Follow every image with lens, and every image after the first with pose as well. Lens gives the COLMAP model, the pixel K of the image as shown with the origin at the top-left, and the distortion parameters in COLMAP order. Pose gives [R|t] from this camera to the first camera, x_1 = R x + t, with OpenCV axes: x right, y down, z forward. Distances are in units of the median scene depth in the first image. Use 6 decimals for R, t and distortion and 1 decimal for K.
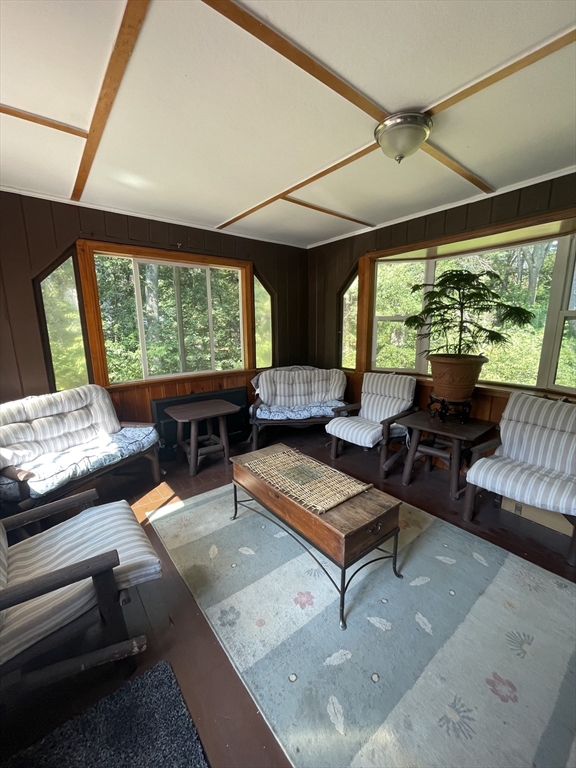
lens RADIAL K [[311.4, 0, 288.3], [0, 311.4, 384.0], [0, 0, 1]] dist [0.000879, -0.000912]
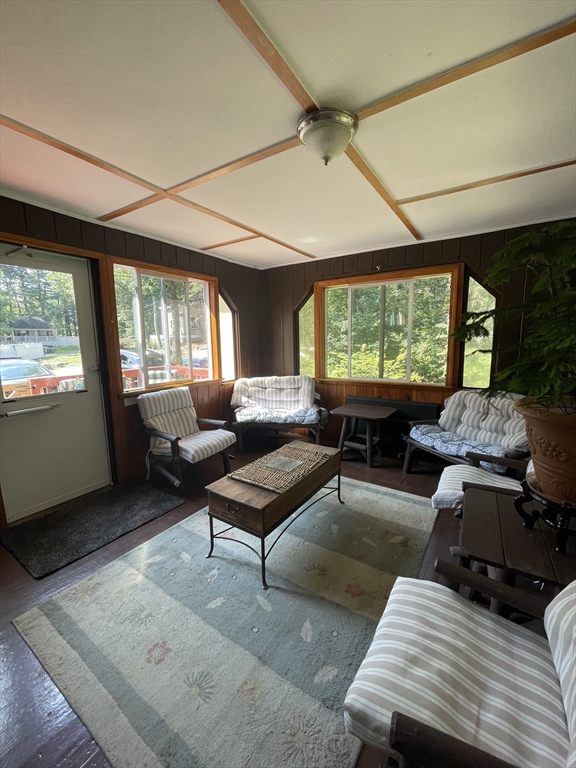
lens RADIAL K [[311.4, 0, 288.2], [0, 311.4, 384.2], [0, 0, 1]] dist [0.000879, -0.000912]
pose [[0.307638, 0.144941, -0.940399, 1.010460], [-0.165652, 0.981395, 0.097068, -0.115255], [0.936973, 0.125917, 0.325925, 0.535222]]
